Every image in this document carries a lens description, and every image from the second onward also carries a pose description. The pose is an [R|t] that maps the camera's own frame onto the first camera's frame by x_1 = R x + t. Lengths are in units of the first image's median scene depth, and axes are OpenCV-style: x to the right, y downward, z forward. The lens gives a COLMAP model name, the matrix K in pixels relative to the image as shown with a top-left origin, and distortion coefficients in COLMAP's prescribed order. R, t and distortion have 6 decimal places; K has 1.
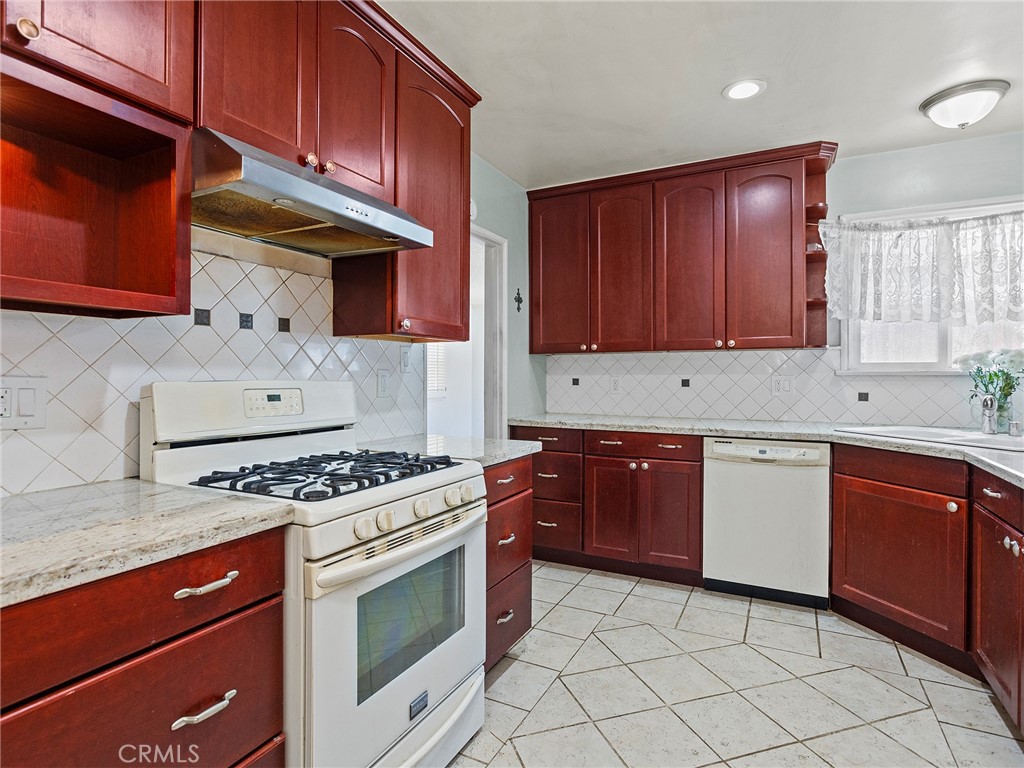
lens RADIAL K [[557.4, 0, 515.1], [0, 557.4, 378.5], [0, 0, 1]] dist [-0.023383, 0.014519]
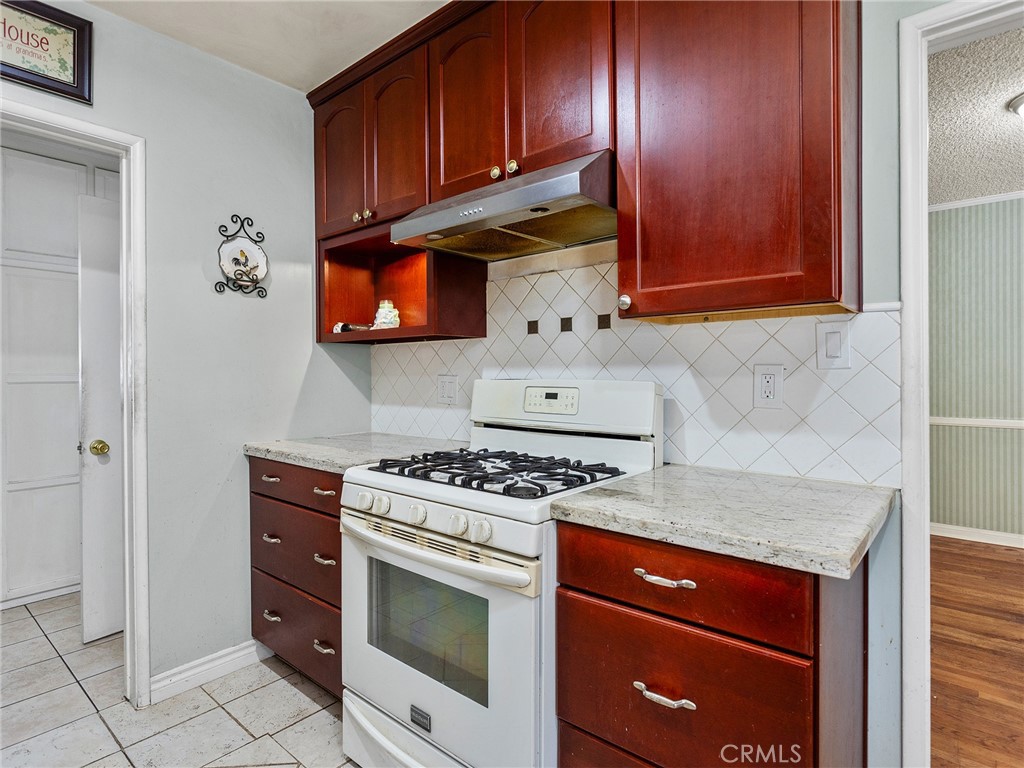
lens RADIAL K [[557.4, 0, 517.3], [0, 557.4, 378.5], [0, 0, 1]] dist [-0.023383, 0.014519]
pose [[-0.232542, 0.007919, -0.972554, 0.640488], [-0.001904, 0.999961, 0.008598, -0.007192], [0.972584, 0.003851, -0.232518, 1.236854]]
